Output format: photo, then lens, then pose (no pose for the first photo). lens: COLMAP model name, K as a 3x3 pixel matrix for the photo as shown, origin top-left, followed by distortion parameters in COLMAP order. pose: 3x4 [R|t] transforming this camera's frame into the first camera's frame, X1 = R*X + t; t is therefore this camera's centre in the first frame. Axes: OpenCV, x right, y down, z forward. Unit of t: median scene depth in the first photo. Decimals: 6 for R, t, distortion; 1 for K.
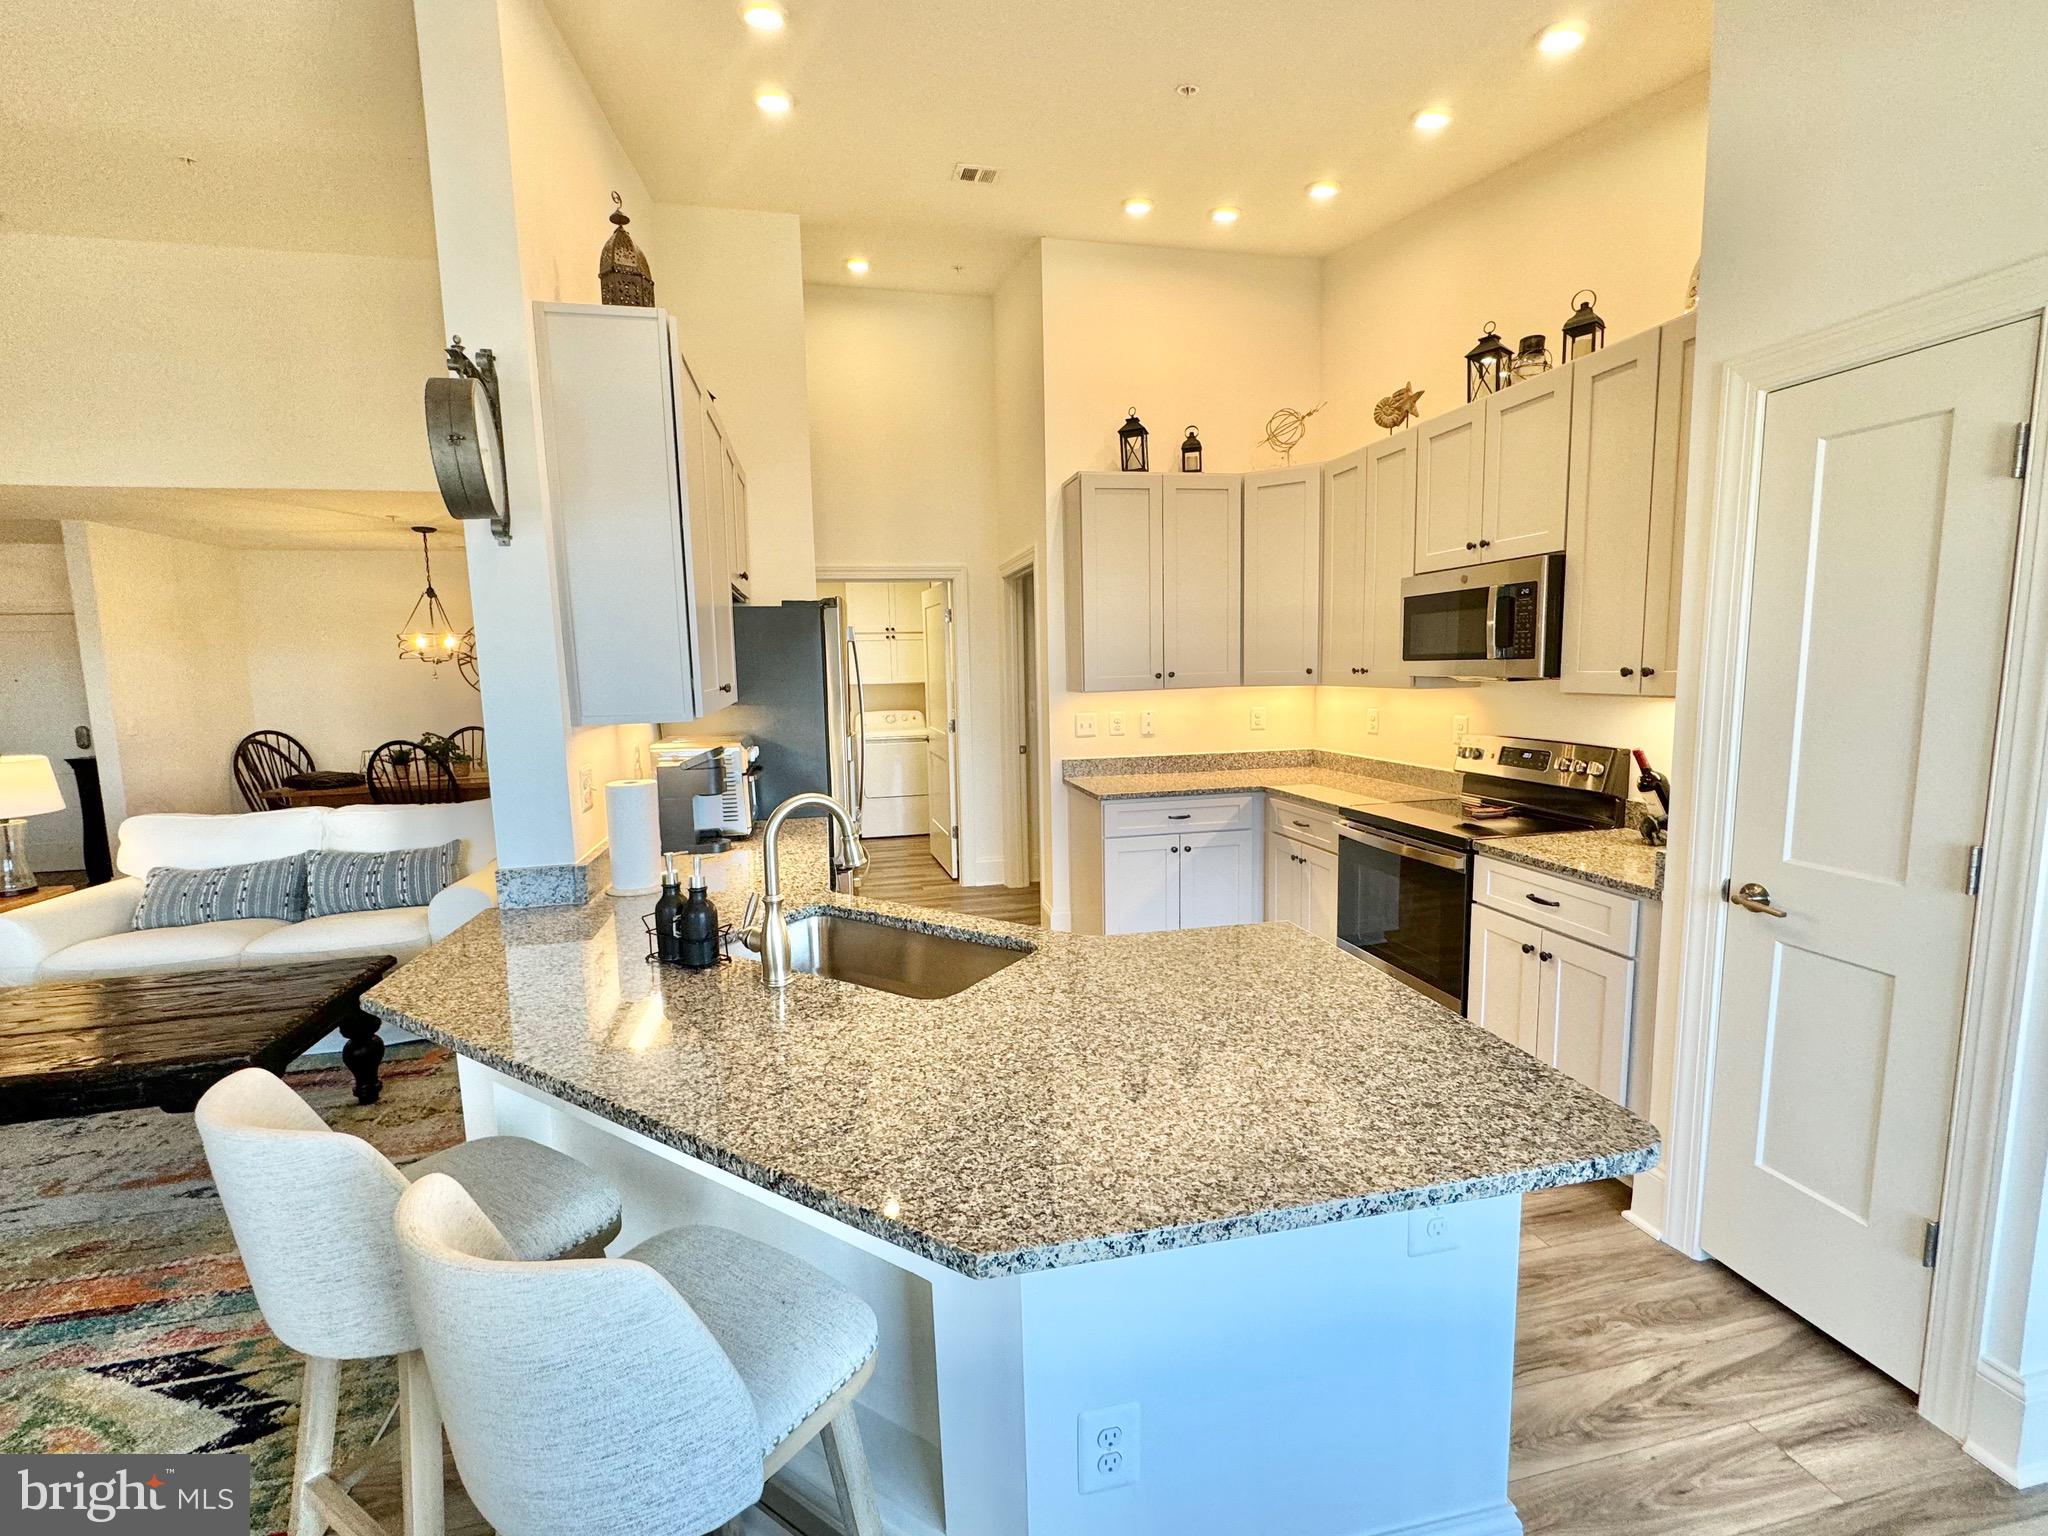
lens RADIAL K [[899.8, 0, 1026.0], [0, 899.8, 772.8], [0, 0, 1]] dist [-0.002535, 0.000664]
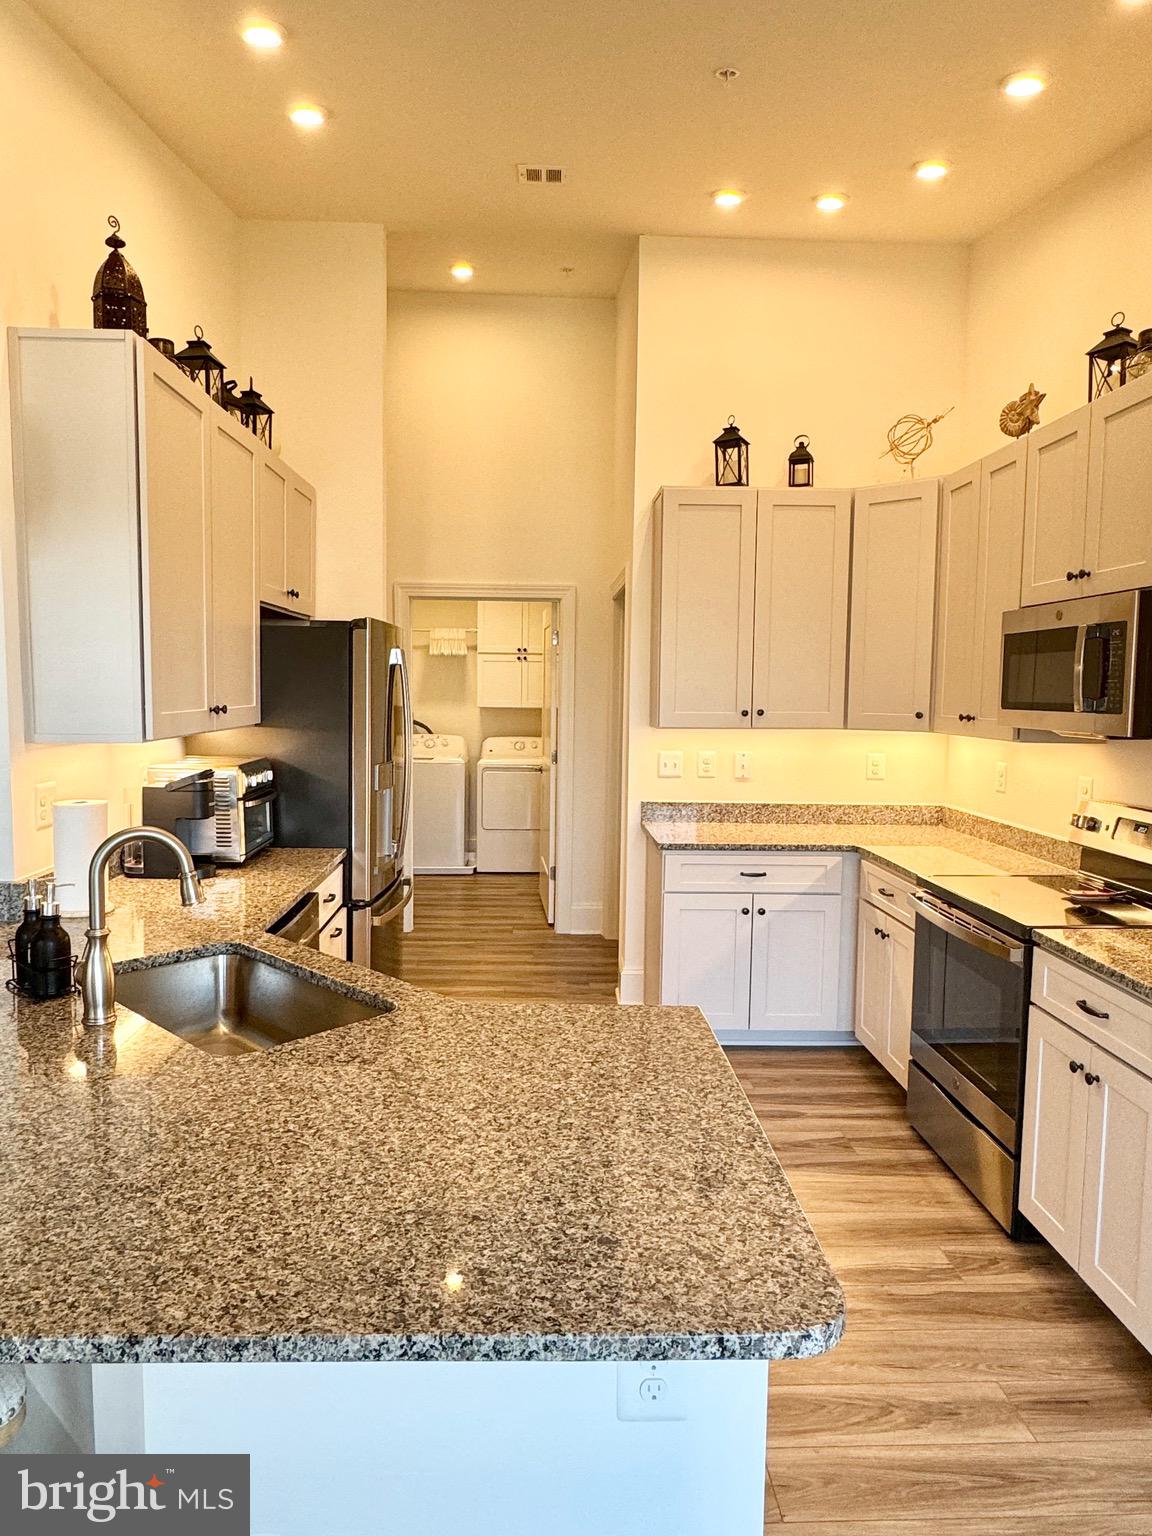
lens RADIAL K [[986.5, 0, 575.9], [0, 986.5, 766.4], [0, 0, 1]] dist [0.000498, -0.001458]
pose [[0.983011, 0.051041, -0.176306, 0.191980], [-0.057899, 0.997744, -0.033972, -0.015564], [0.174174, 0.043603, 0.983749, 0.019152]]
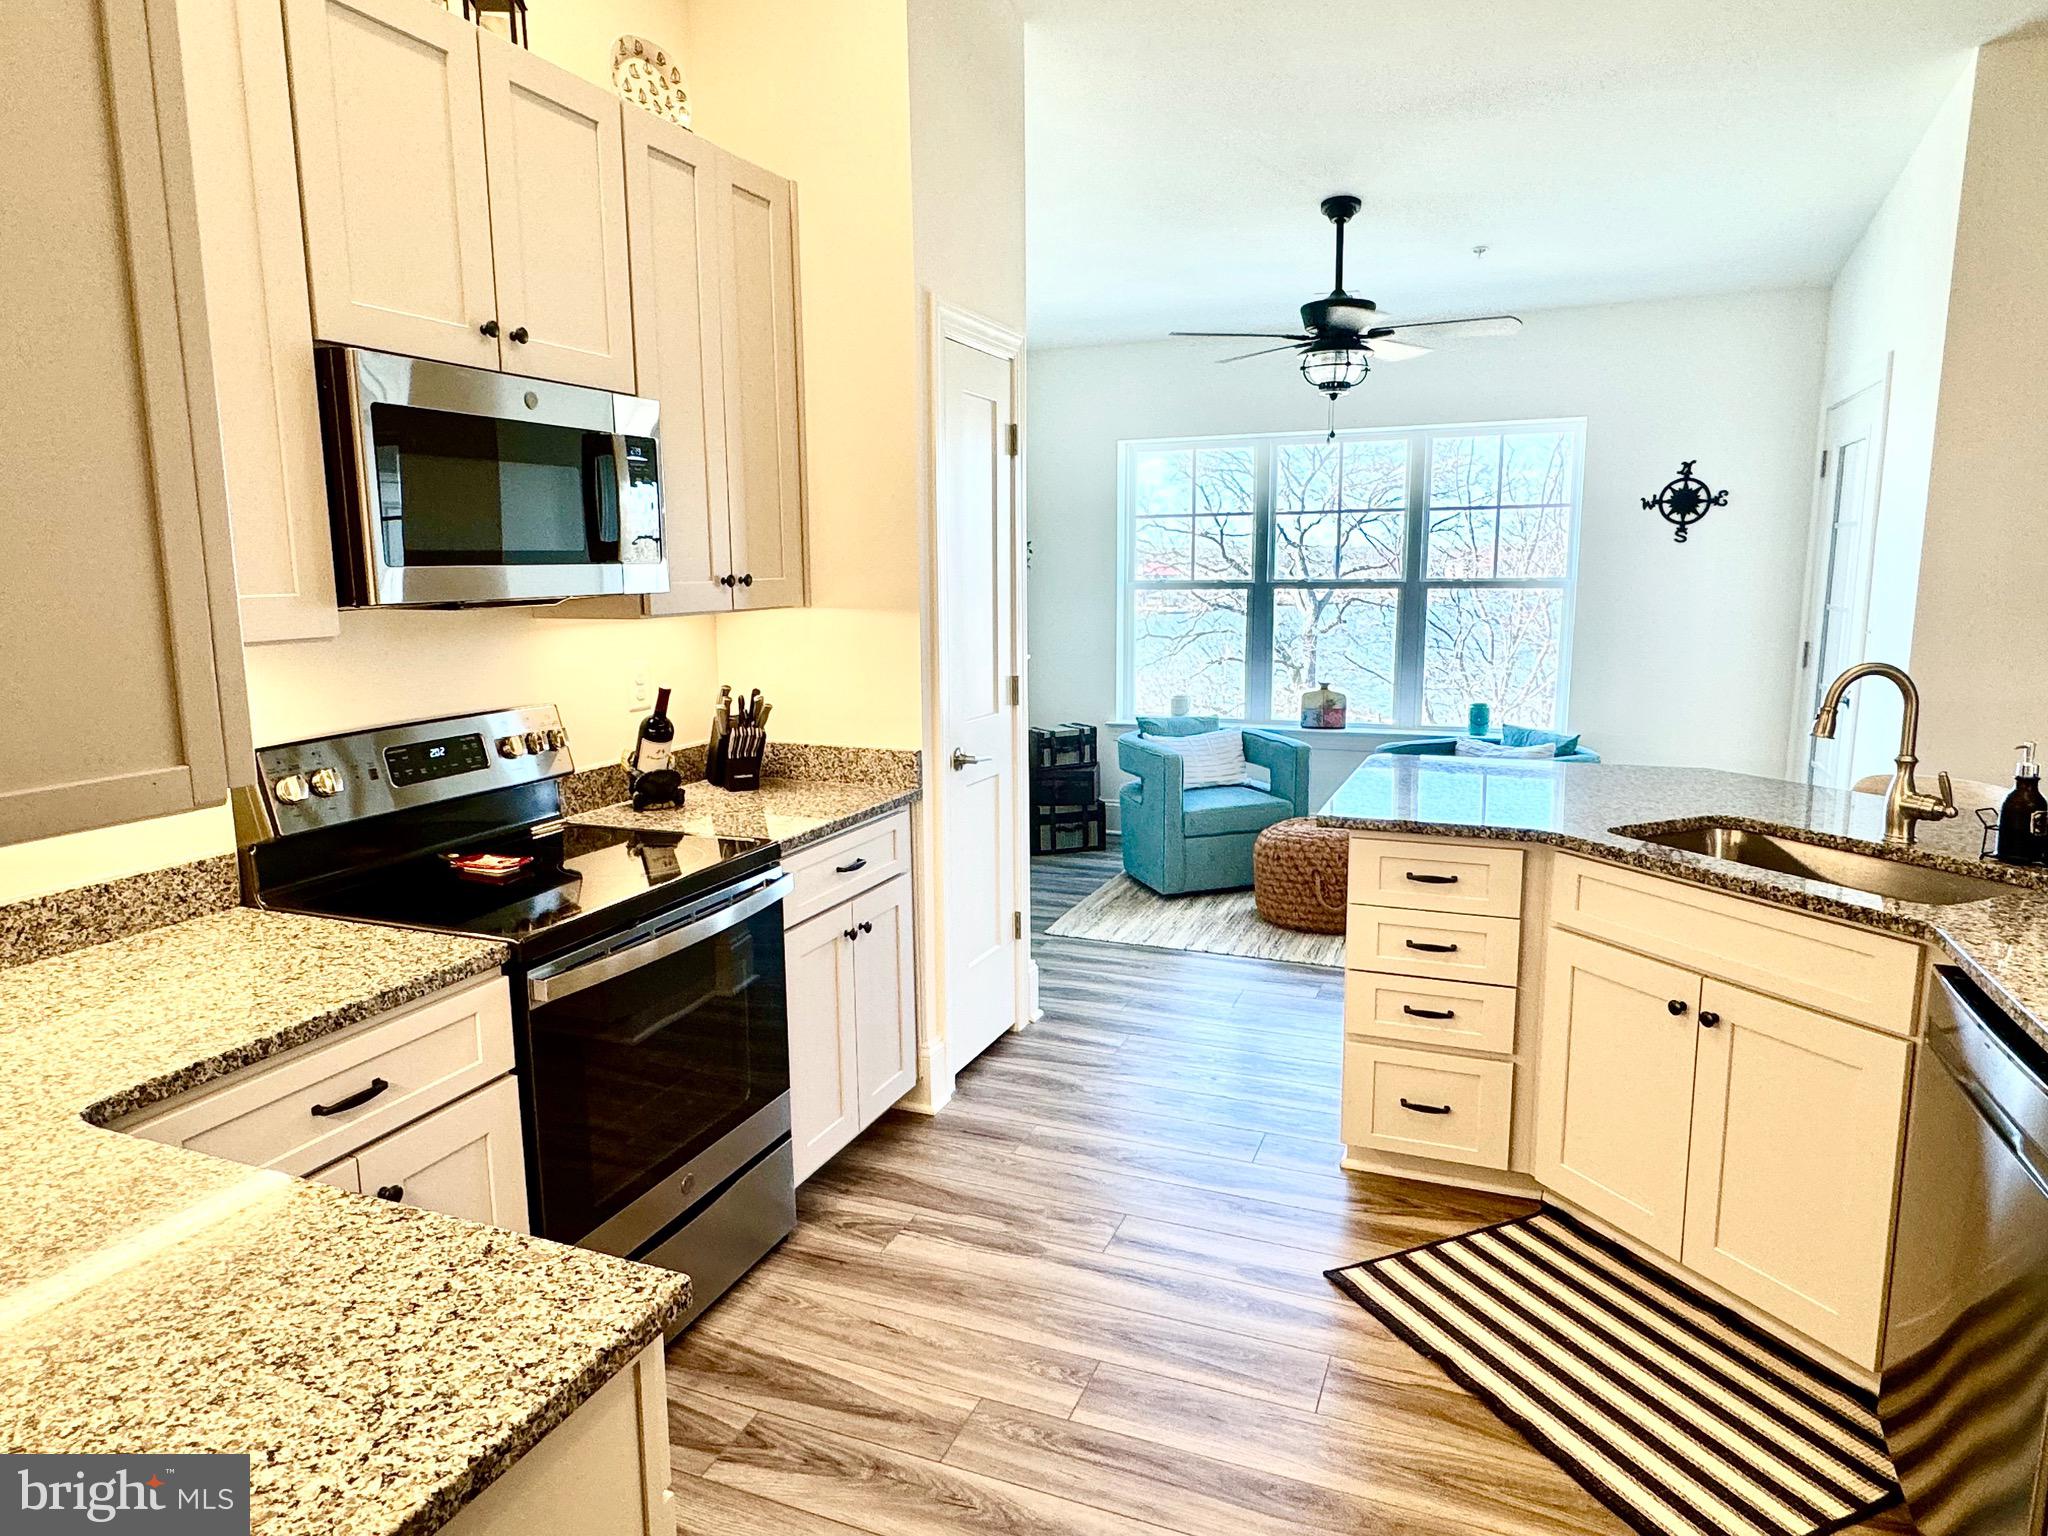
lens RADIAL K [[1226.3, 0, 1025.7], [0, 1226.3, 777.1], [0, 0, 1]] dist [0.000209, 0.000129]
pose [[-0.817917, -0.073052, 0.570679, -0.126776], [0.091112, 0.962943, 0.253849, -0.147984], [-0.568076, 0.259623, -0.780952, 1.298814]]
